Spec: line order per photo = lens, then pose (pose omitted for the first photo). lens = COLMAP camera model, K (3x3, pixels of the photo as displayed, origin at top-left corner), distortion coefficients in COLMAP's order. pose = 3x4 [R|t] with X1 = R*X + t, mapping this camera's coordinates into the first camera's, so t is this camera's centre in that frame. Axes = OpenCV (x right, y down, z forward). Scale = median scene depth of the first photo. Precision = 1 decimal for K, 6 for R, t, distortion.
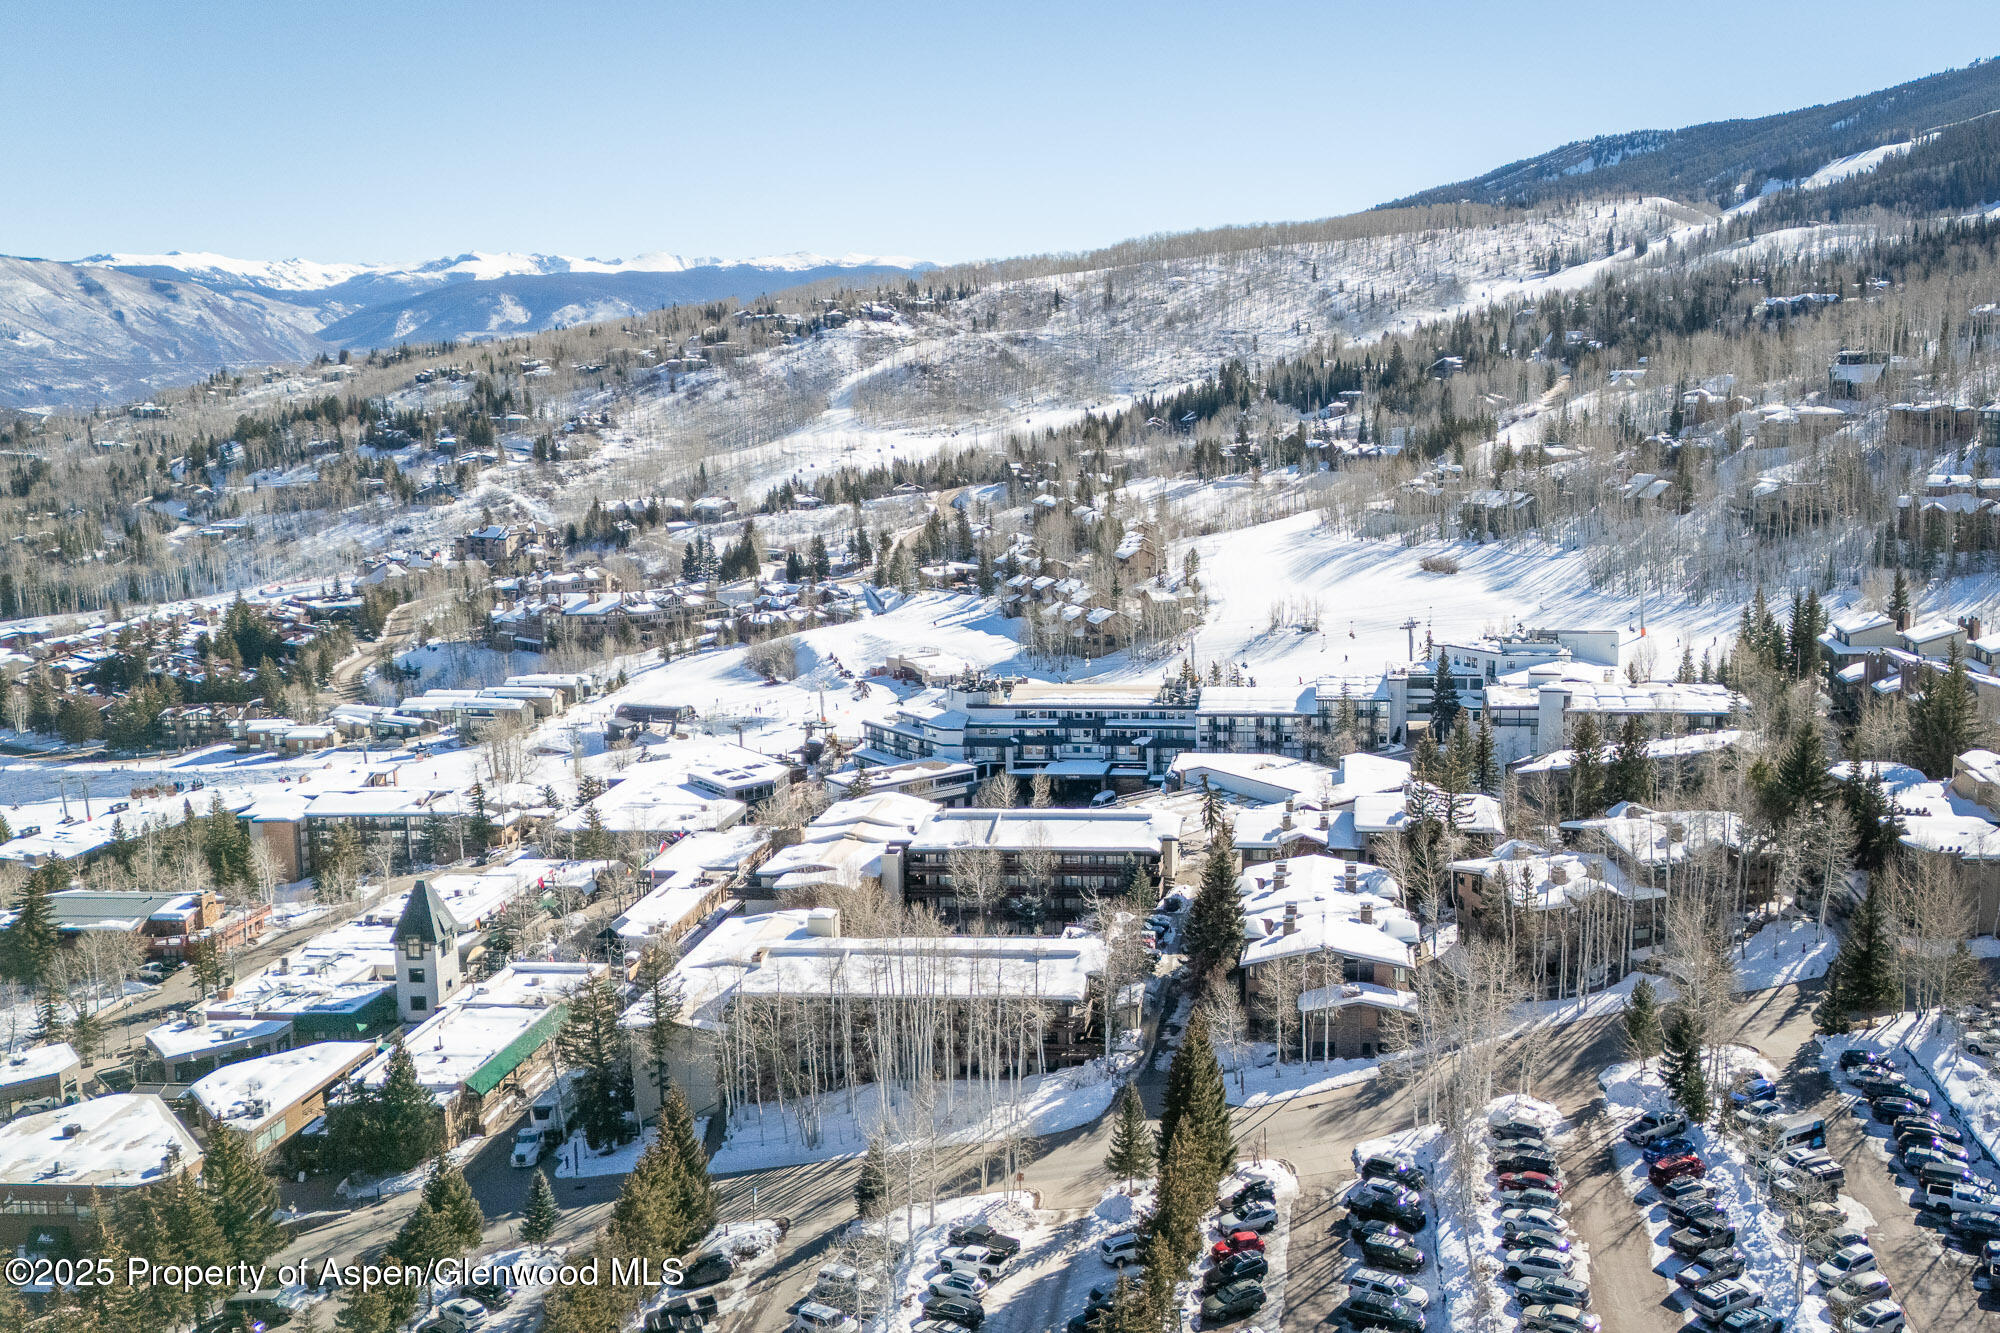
lens RADIAL K [[2049.9, 0, 1015.7], [0, 2049.9, 679.2], [0, 0, 1]] dist [0.063437, 0.000000]
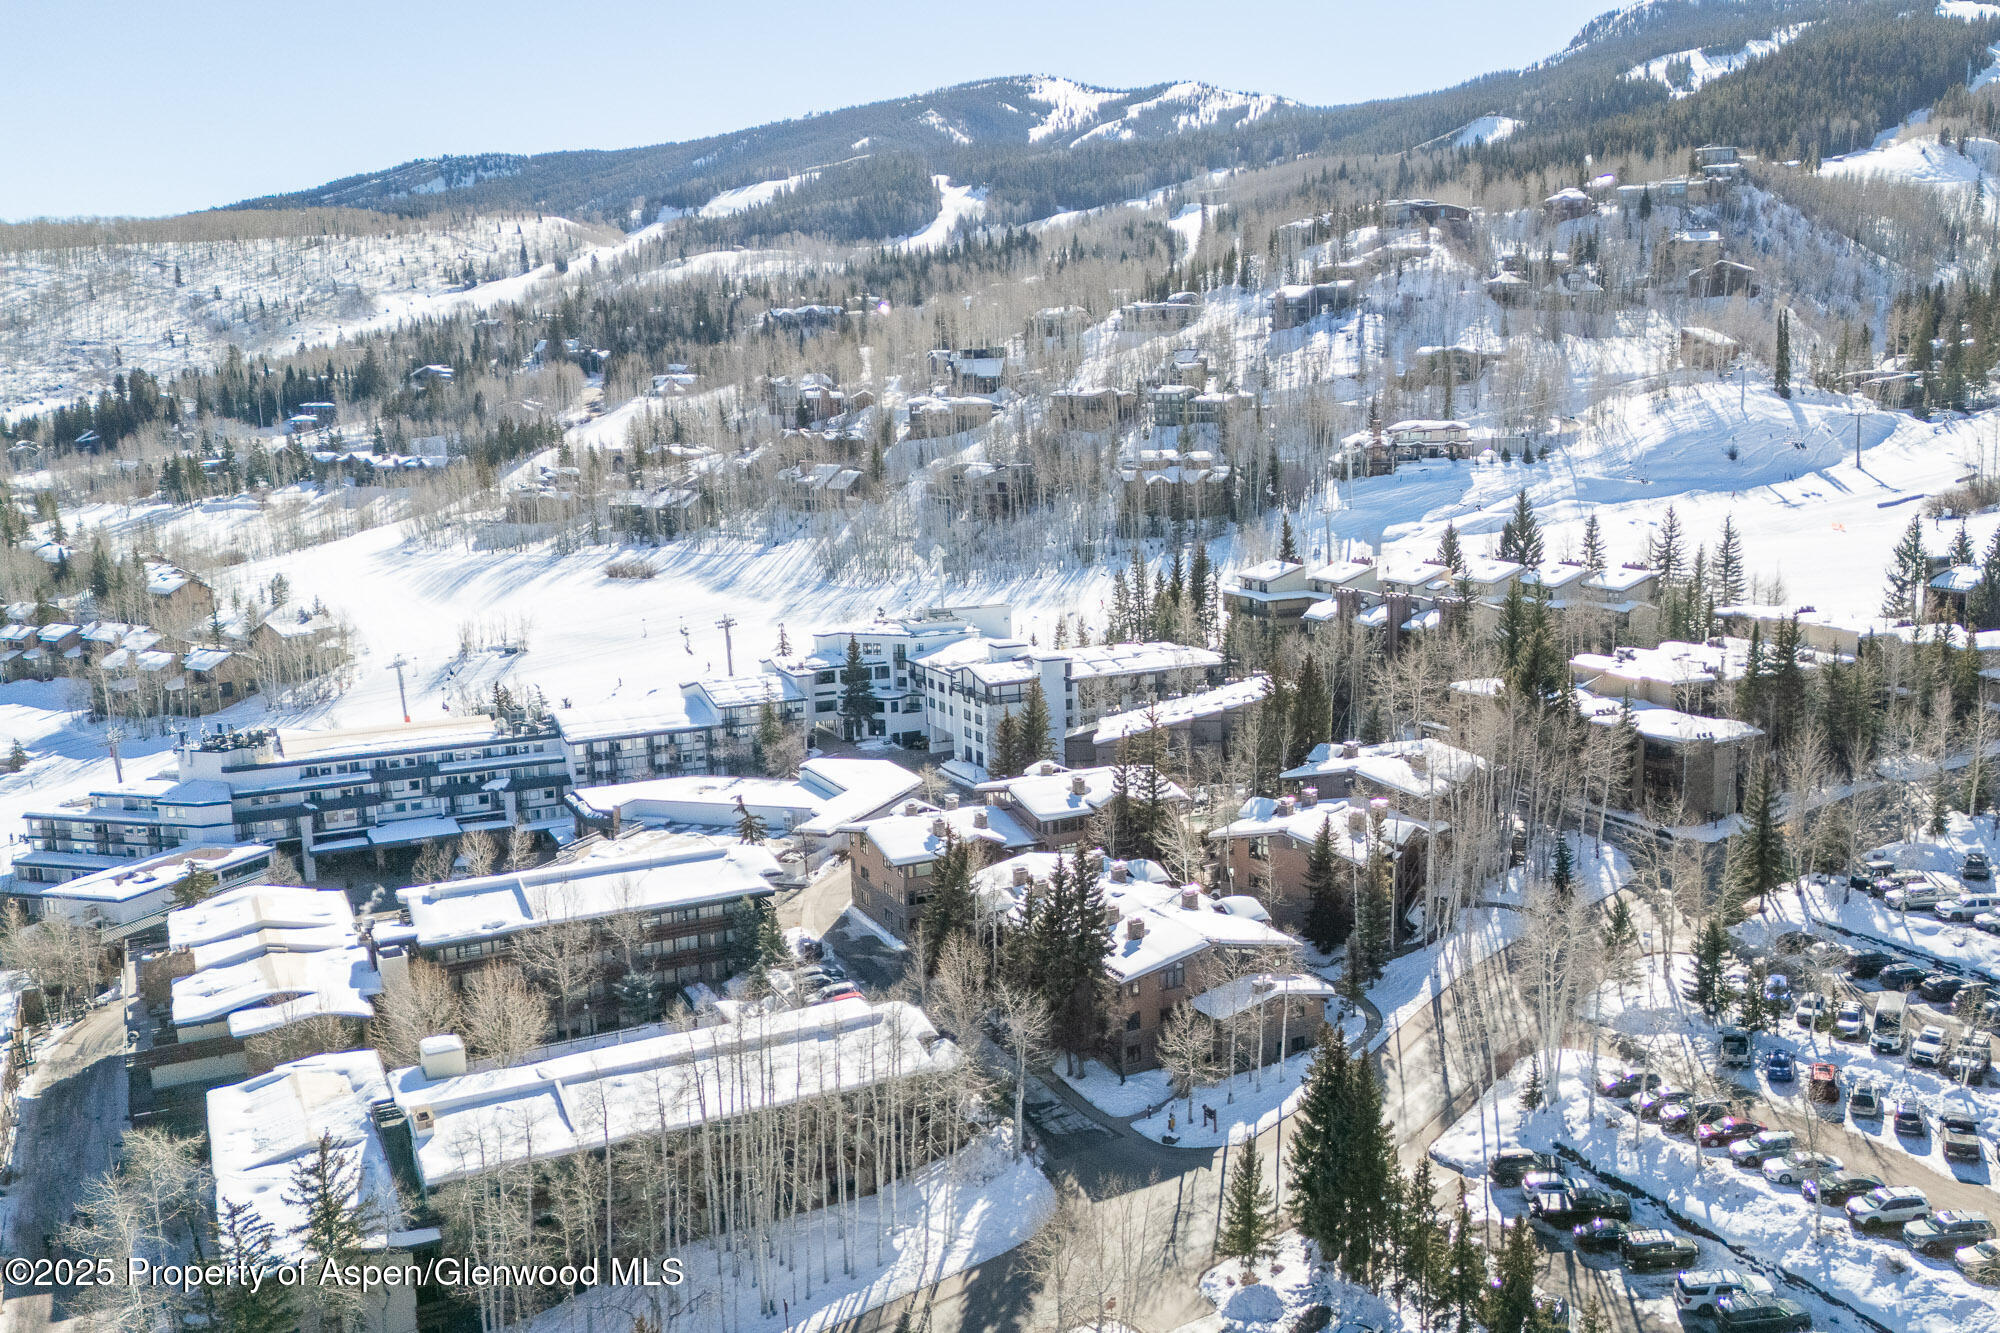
lens RADIAL K [[2049.9, 0, 1153.8], [0, 2049.9, 626.5], [0, 0, 1]] dist [0.063437, 0.000000]
pose [[0.775216, -0.069453, 0.627867, -0.116577], [0.103338, 0.994491, -0.017583, 0.004831], [-0.623187, 0.078513, 0.778122, 0.109261]]
